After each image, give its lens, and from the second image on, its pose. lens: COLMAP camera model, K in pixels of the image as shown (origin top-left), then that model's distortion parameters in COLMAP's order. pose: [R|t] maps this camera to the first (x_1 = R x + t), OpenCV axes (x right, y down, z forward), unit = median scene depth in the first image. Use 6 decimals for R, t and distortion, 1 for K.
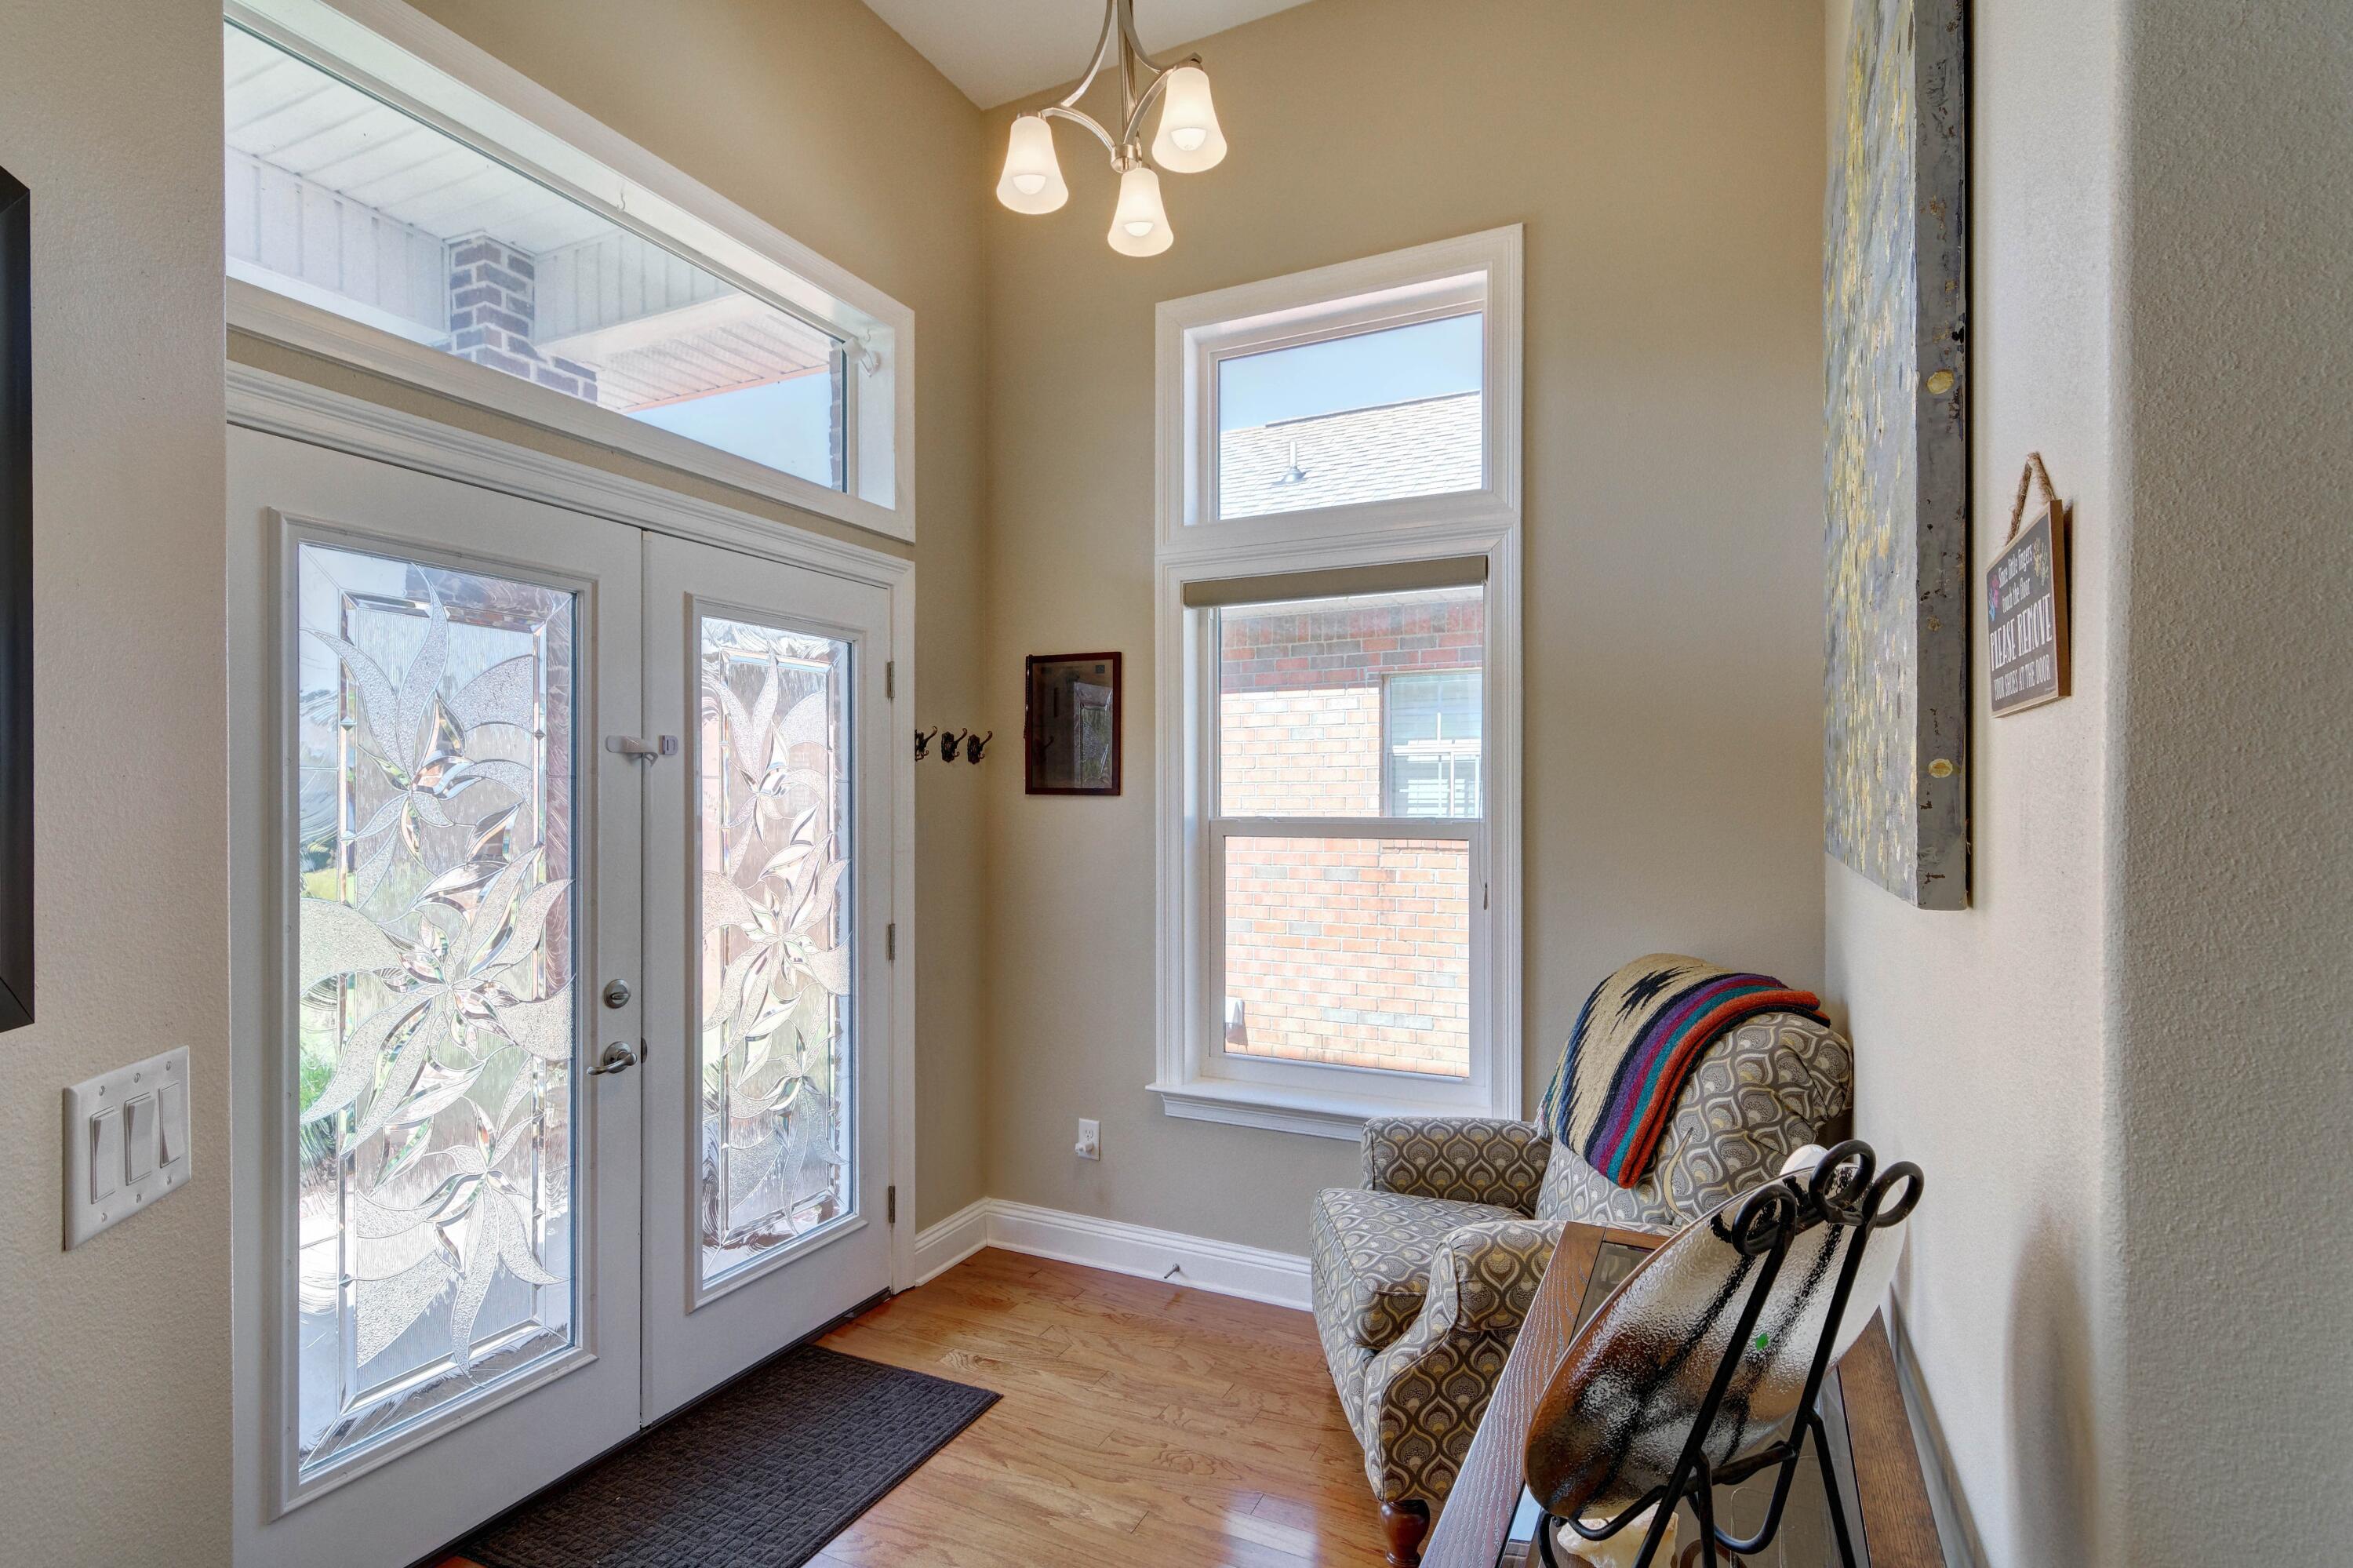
lens RADIAL K [[1132.7, 0, 1173.3], [0, 1132.7, 773.9], [0, 0, 1]] dist [0.010146, -0.000102]
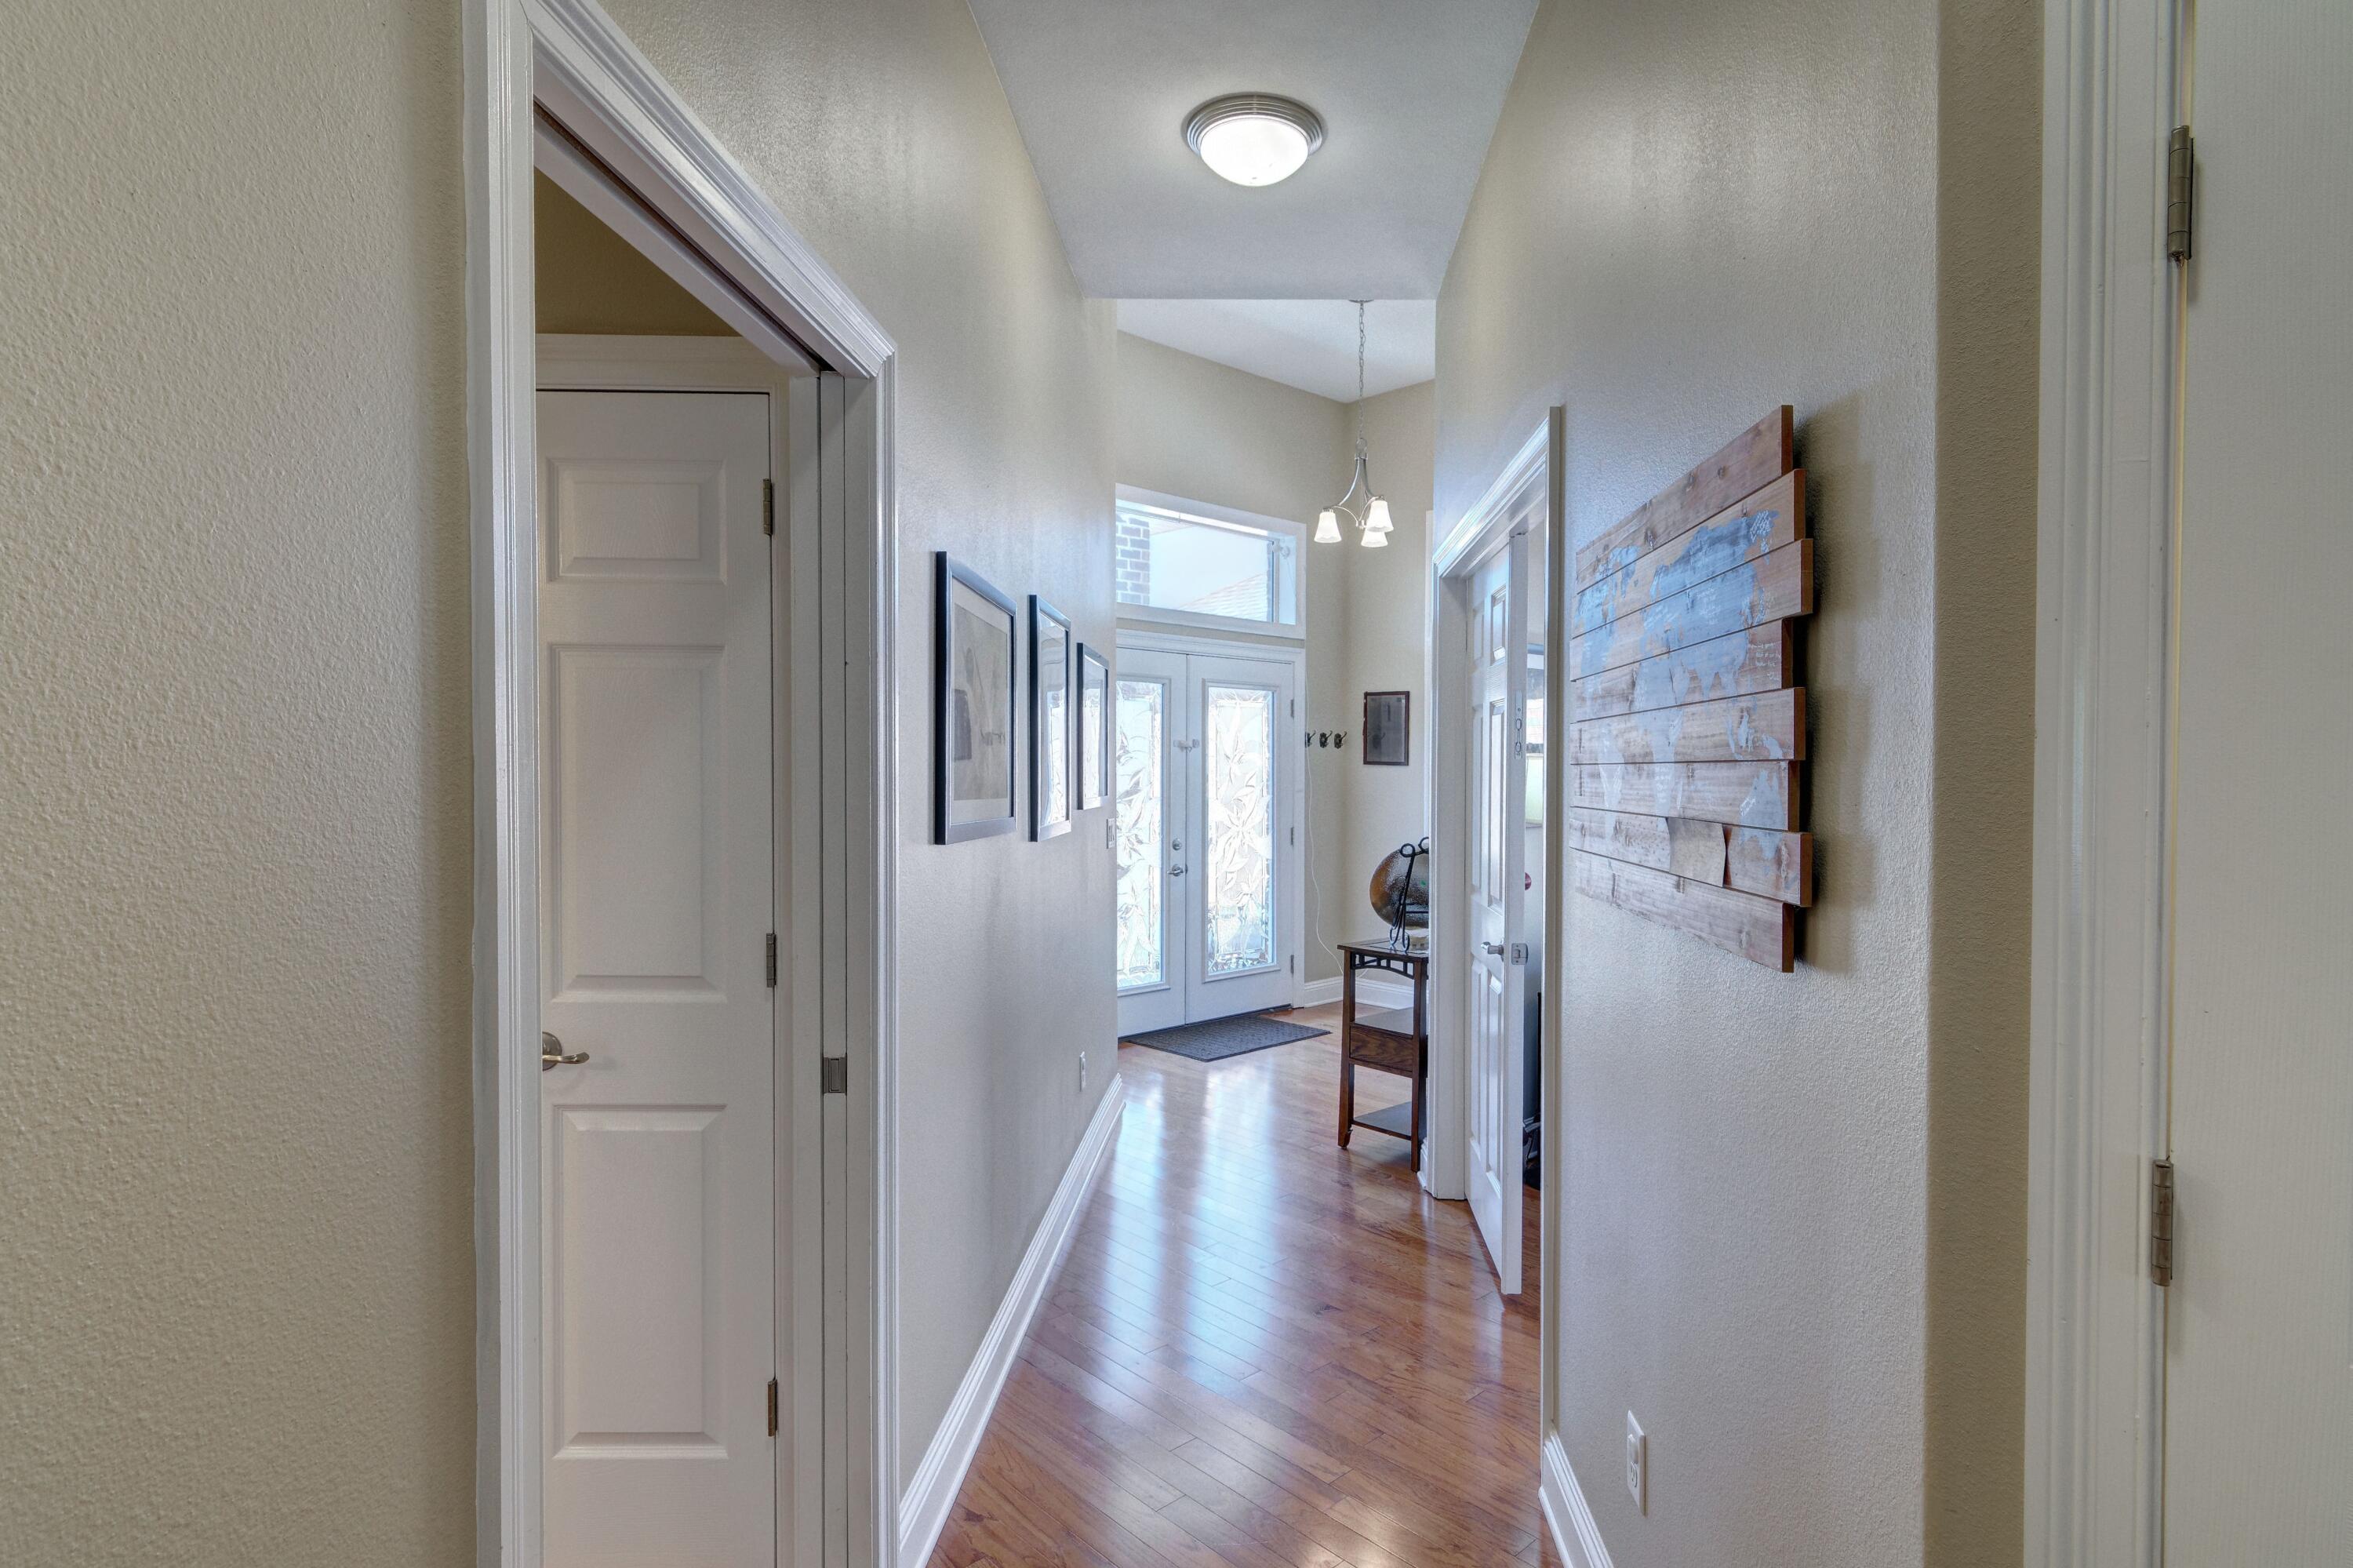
lens RADIAL K [[1172.4, 0, 1168.9], [0, 1172.4, 726.0], [0, 0, 1]] dist [0.014270, 0.000450]
pose [[0.912633, 0.001172, -0.408779, 0.414965], [-0.003288, 0.999985, -0.004474, -0.040345], [0.408767, 0.005427, 0.912622, -1.033698]]
